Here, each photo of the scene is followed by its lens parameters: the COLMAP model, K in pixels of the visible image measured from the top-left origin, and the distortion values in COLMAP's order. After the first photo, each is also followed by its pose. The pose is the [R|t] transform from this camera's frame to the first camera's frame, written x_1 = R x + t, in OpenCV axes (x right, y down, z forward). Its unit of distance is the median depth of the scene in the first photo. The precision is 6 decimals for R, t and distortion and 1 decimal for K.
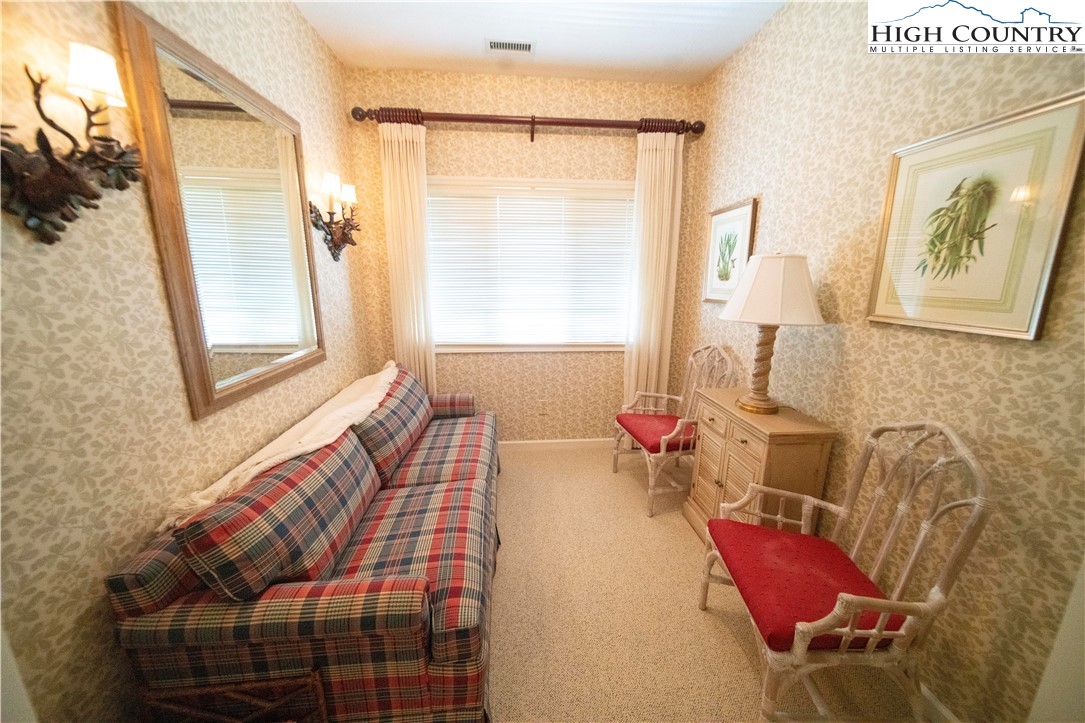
lens RADIAL K [[381.5, 0, 545.7], [0, 381.5, 358.8], [0, 0, 1]] dist [-0.002253, -0.000039]
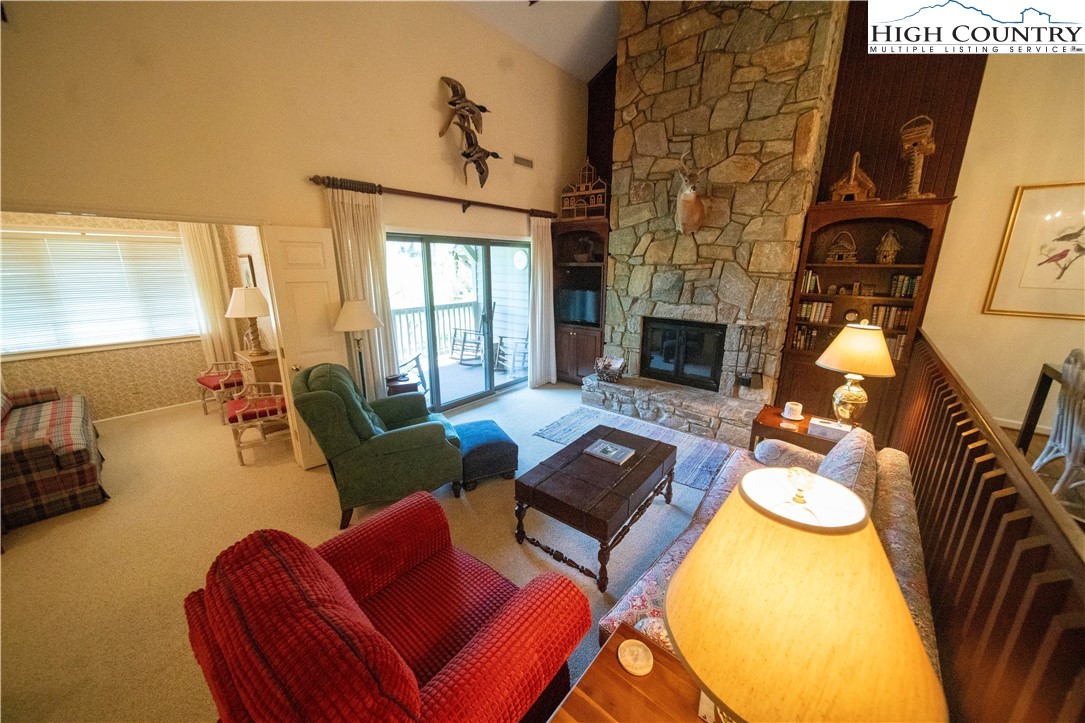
lens RADIAL K [[381.5, 0, 542.1], [0, 381.5, 357.0], [0, 0, 1]] dist [-0.002253, -0.000039]
pose [[0.717220, -0.171367, 0.675447, 0.194565], [0.149012, 0.984586, 0.091571, 0.153667], [-0.680729, 0.034974, 0.731700, -1.444086]]
